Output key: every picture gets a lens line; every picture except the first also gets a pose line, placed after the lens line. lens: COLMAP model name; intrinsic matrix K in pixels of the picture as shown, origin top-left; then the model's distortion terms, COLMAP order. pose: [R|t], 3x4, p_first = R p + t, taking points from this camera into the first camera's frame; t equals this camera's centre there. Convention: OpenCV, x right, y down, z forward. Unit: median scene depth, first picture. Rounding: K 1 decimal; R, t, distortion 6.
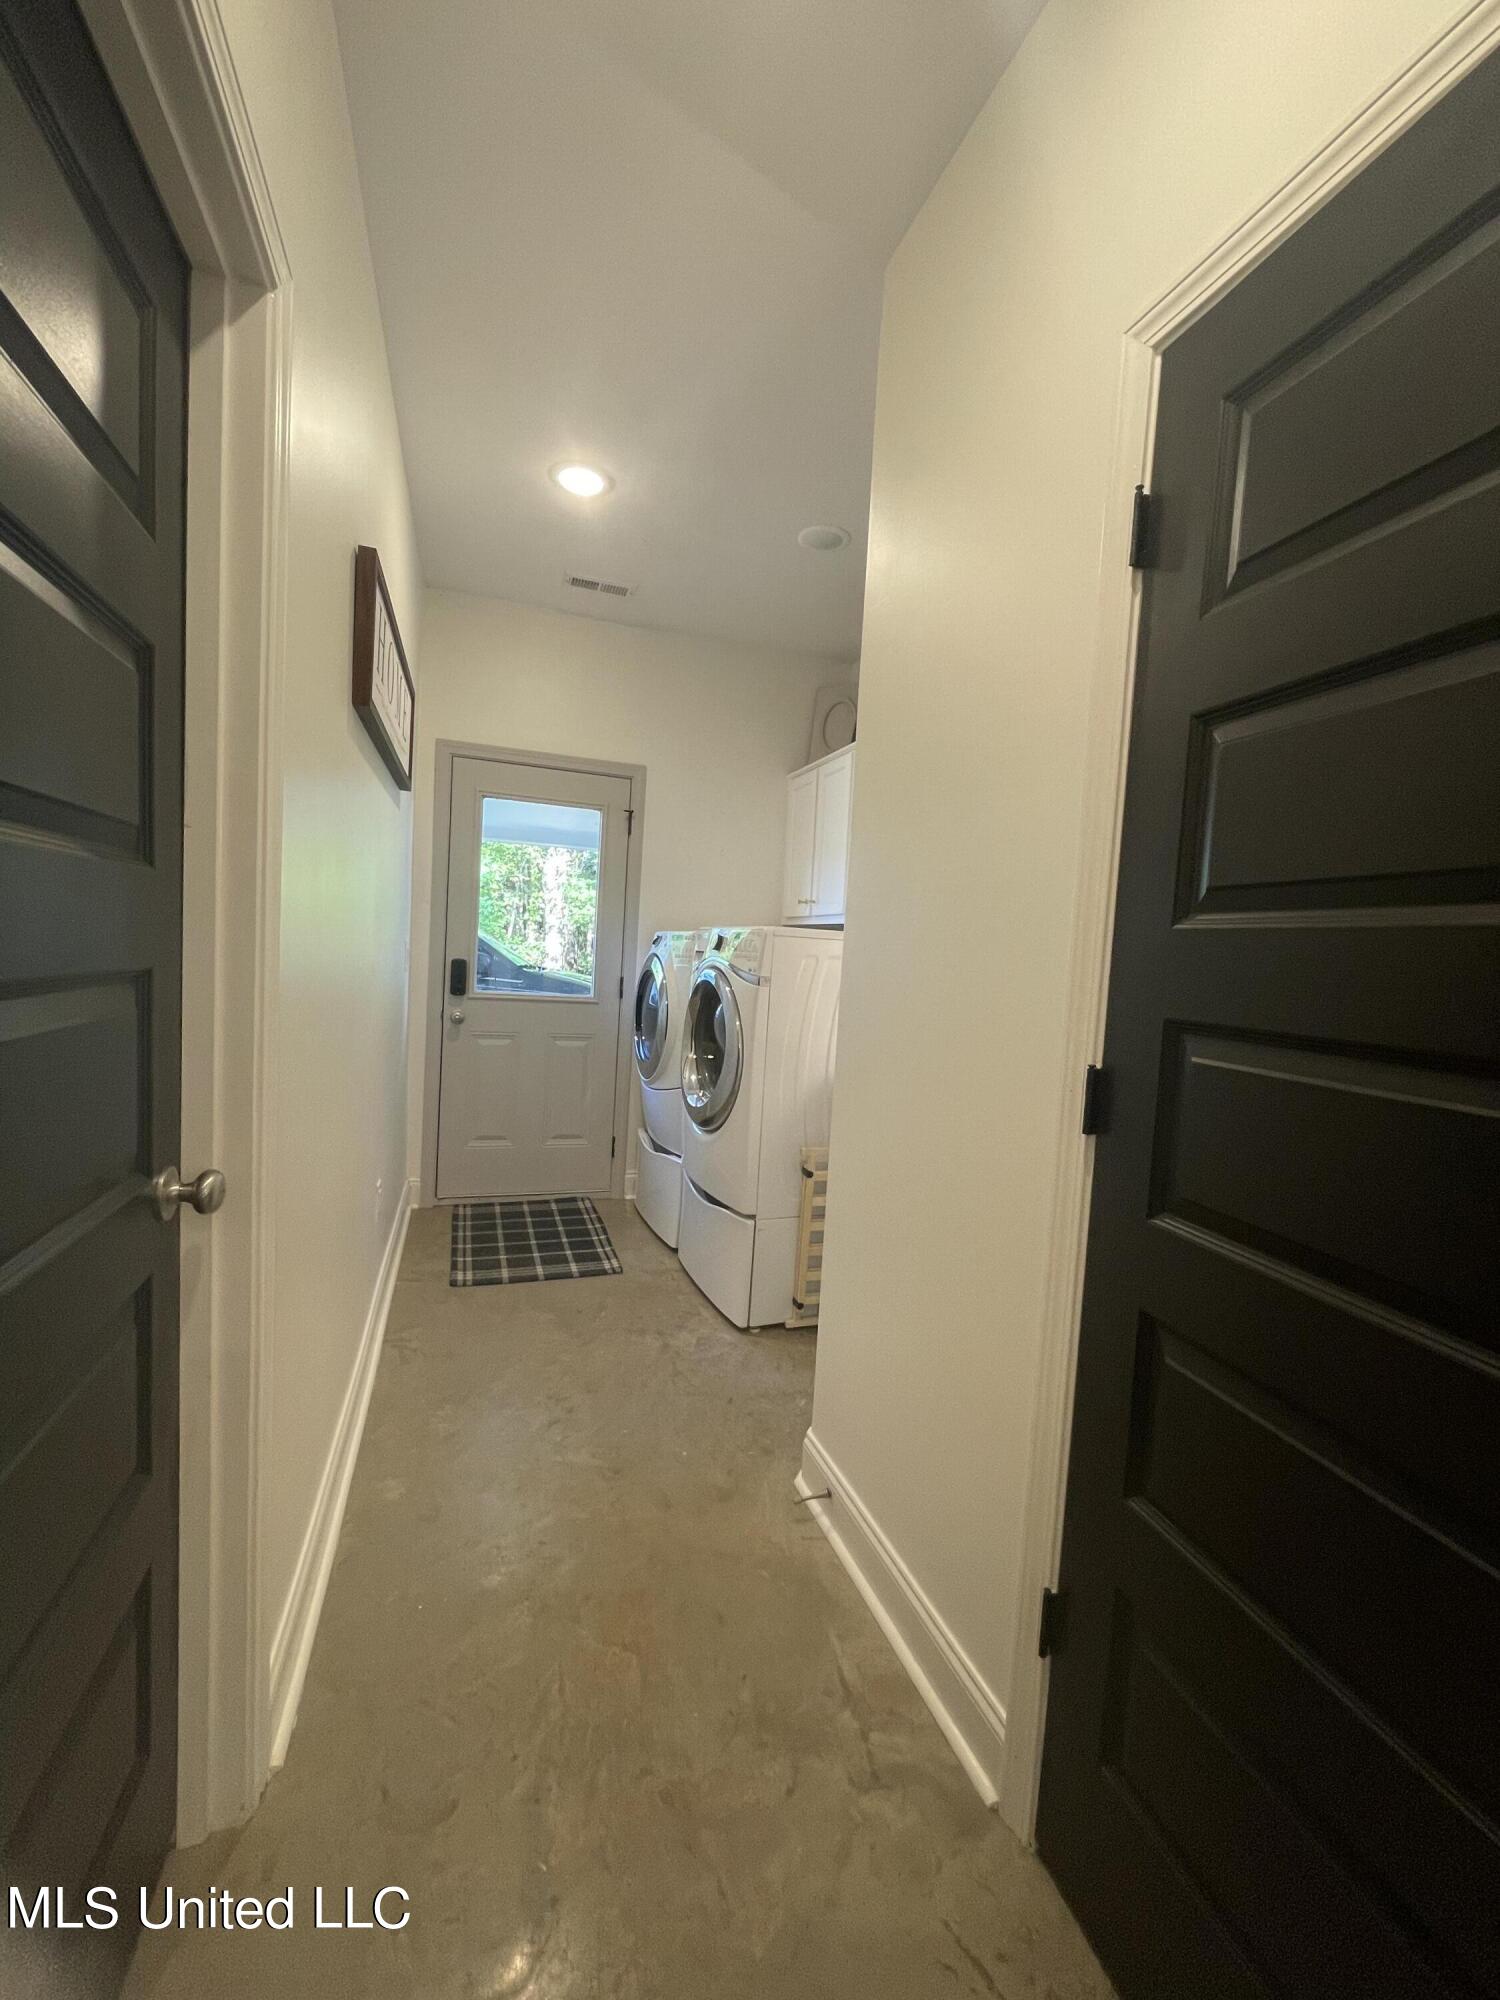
lens RADIAL K [[812.3, 0, 750.0], [0, 812.3, 1000.0], [0, 0, 1]] dist [-0.000460, -0.000857]
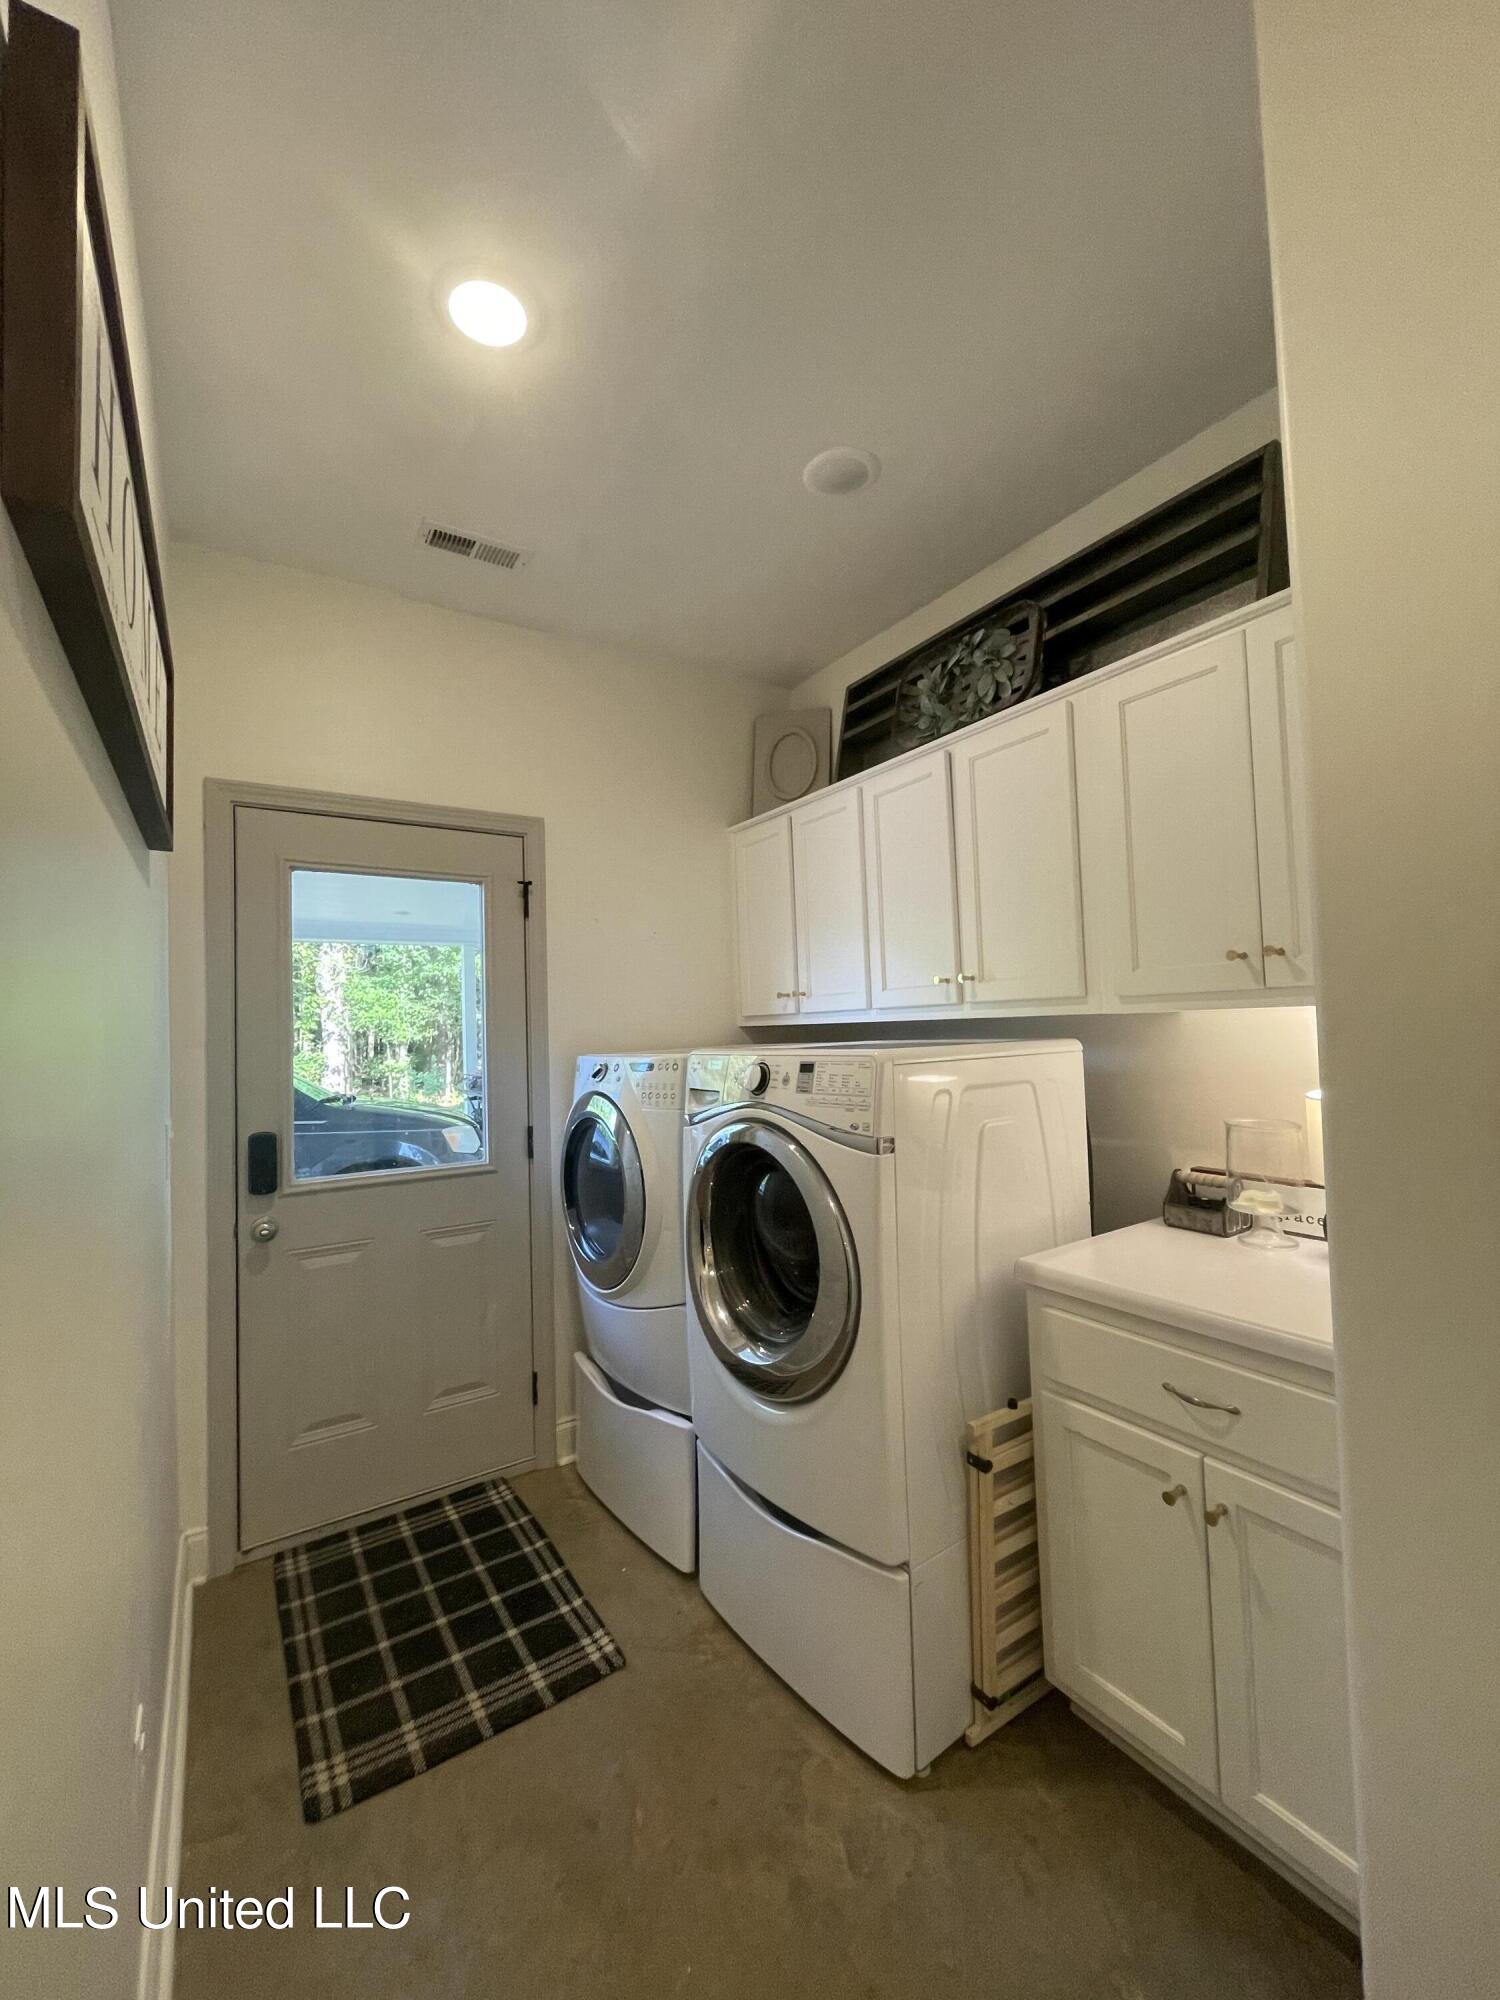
lens RADIAL K [[812.3, 0, 750.0], [0, 812.3, 1000.0], [0, 0, 1]] dist [-0.000460, -0.000857]
pose [[0.965090, -0.079496, 0.249563, -0.153242], [0.102452, 0.991486, -0.080365, -0.064070], [-0.241050, 0.103128, 0.965018, 0.324072]]
